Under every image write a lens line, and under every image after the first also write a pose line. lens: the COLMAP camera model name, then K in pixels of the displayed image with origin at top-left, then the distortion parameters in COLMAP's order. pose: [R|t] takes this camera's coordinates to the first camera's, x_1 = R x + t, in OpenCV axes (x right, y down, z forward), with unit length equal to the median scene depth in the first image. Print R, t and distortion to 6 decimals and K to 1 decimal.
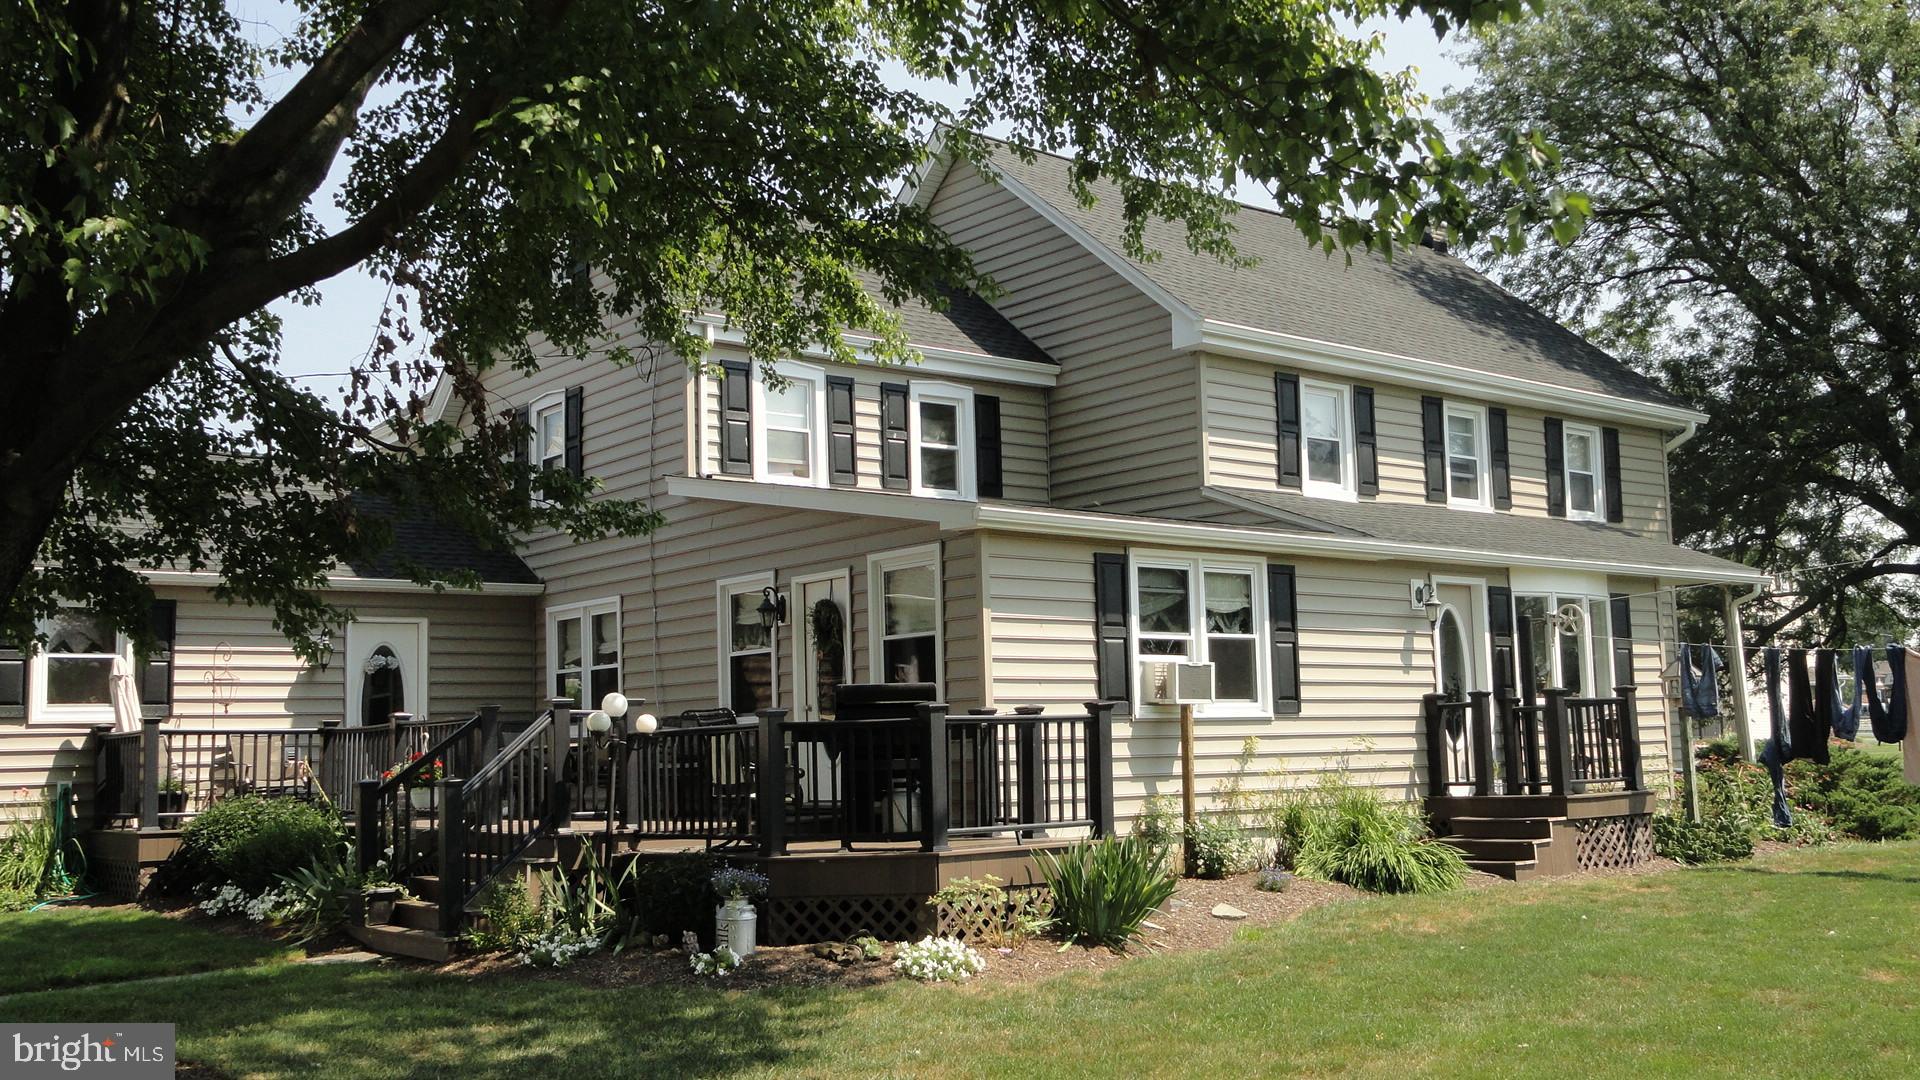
lens RADIAL K [[1838.3, 0, 960.0], [0, 1838.3, 540.0], [0, 0, 1]] dist [0.006667, -0.000455]
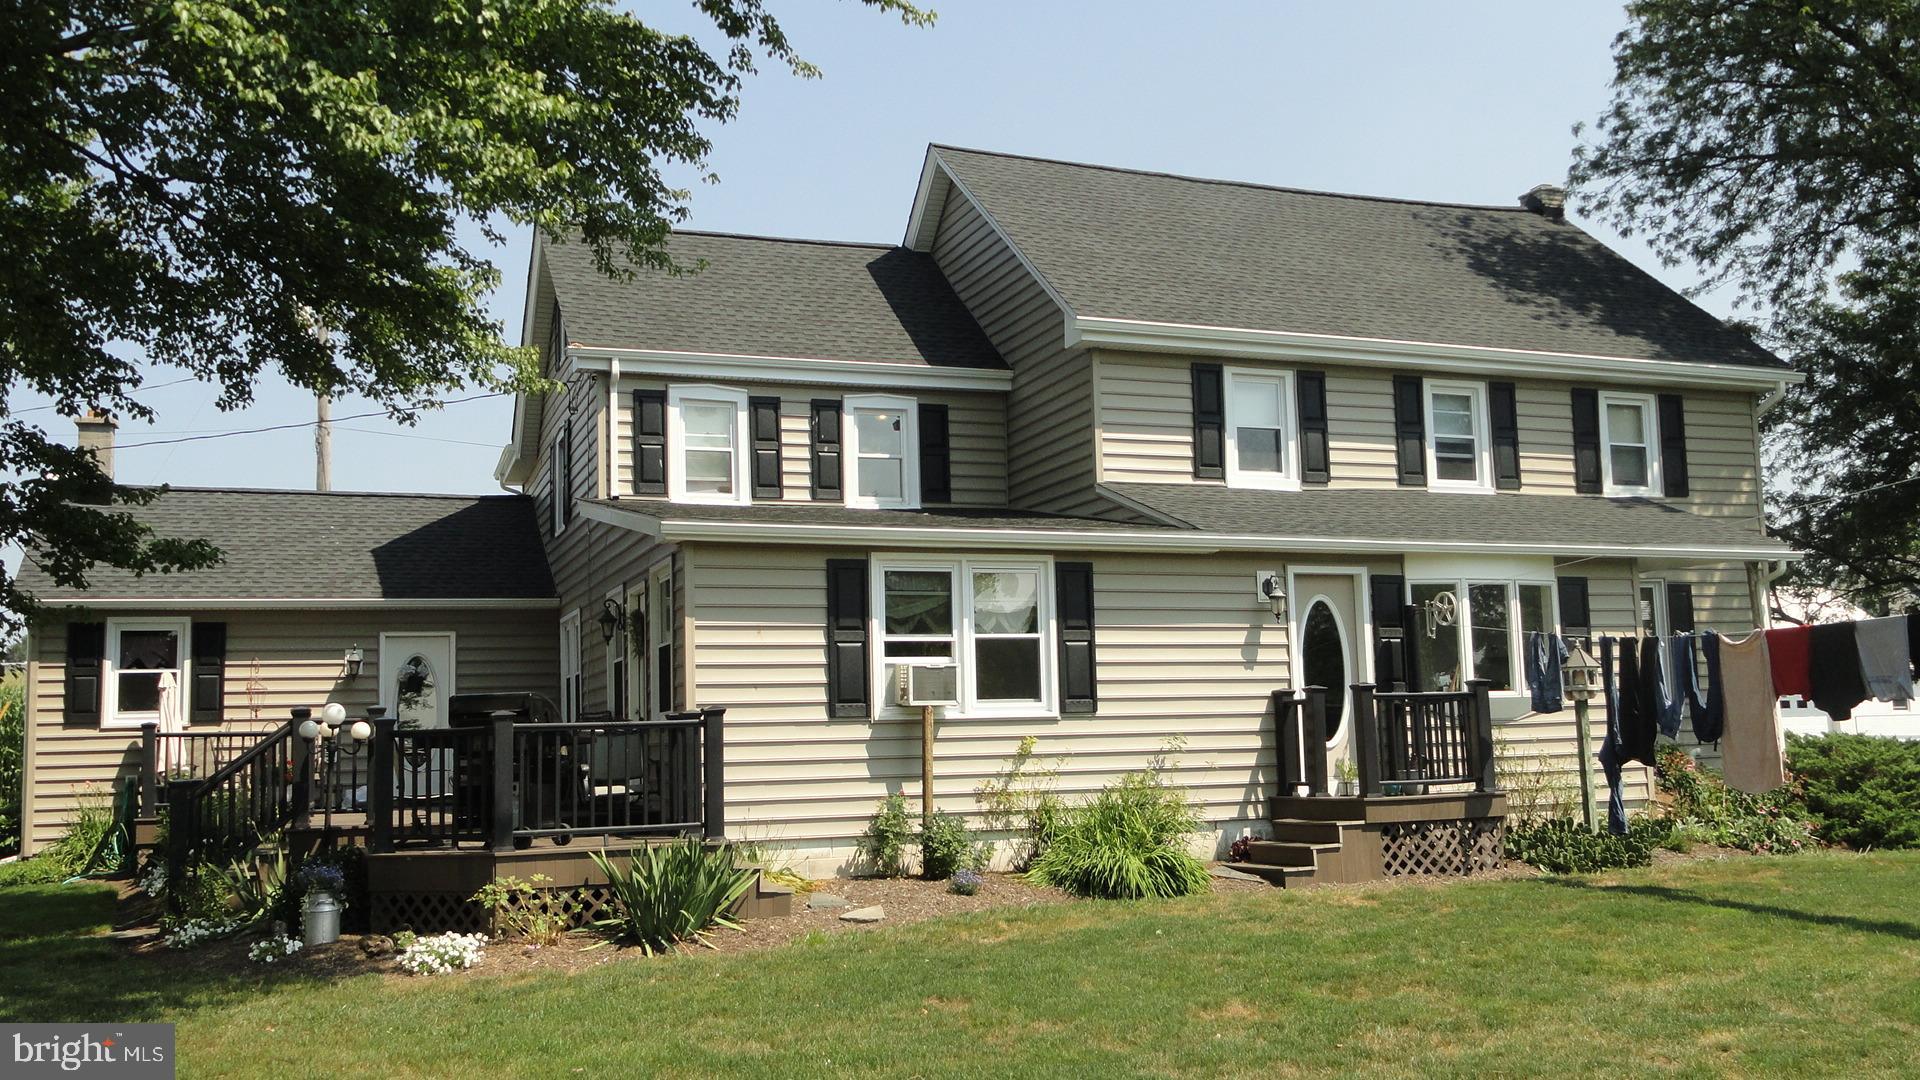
lens RADIAL K [[1732.9, 0, 960.0], [0, 1732.9, 540.0], [0, 0, 1]] dist [-0.004015, 0.013234]
pose [[0.951231, -0.037909, -0.306140, 0.363588], [0.038583, 0.999248, -0.003852, 0.002306], [0.306056, -0.008148, 0.951979, 0.084424]]
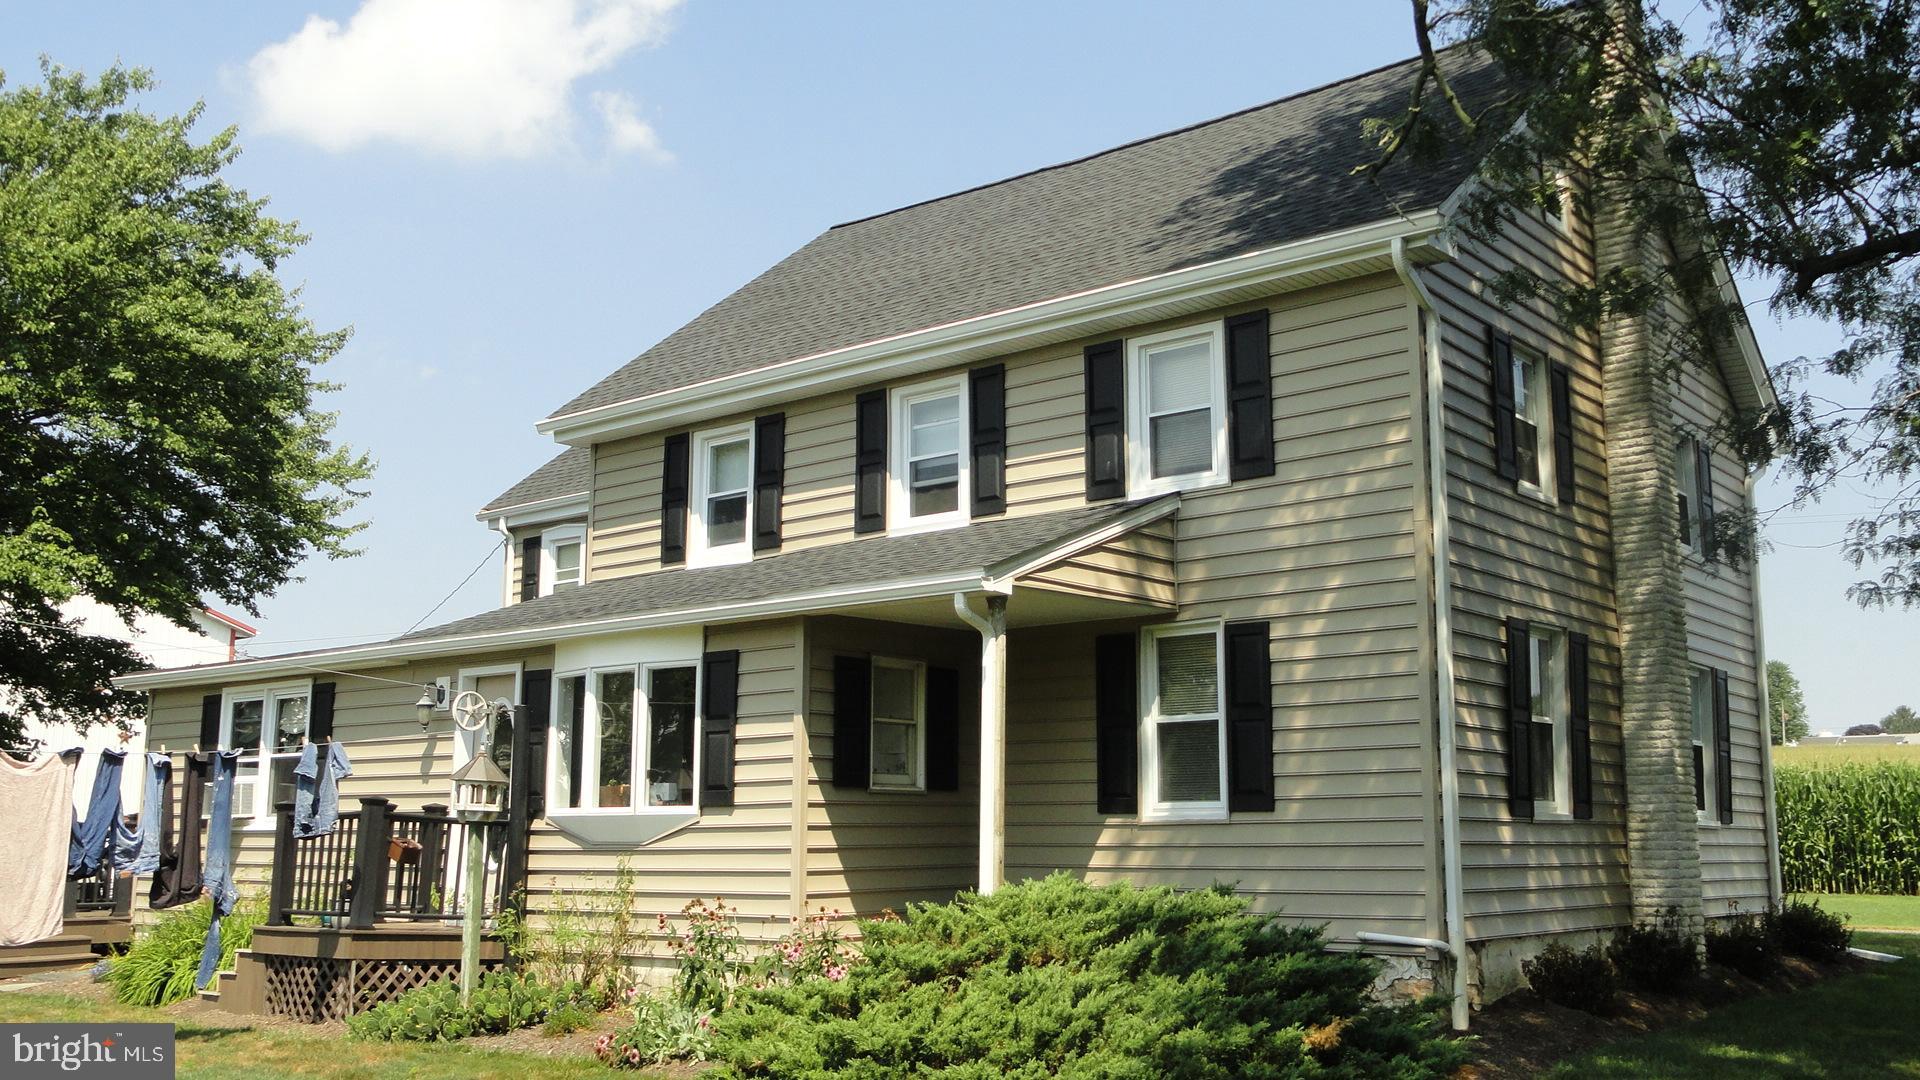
lens RADIAL K [[1732.9, 0, 960.0], [0, 1732.9, 540.0], [0, 0, 1]] dist [-0.004015, 0.013234]
pose [[0.200108, -0.143979, -0.969137, 1.100418], [0.105326, 0.986573, -0.124821, 0.085245], [0.974096, -0.077098, 0.212586, 1.040033]]
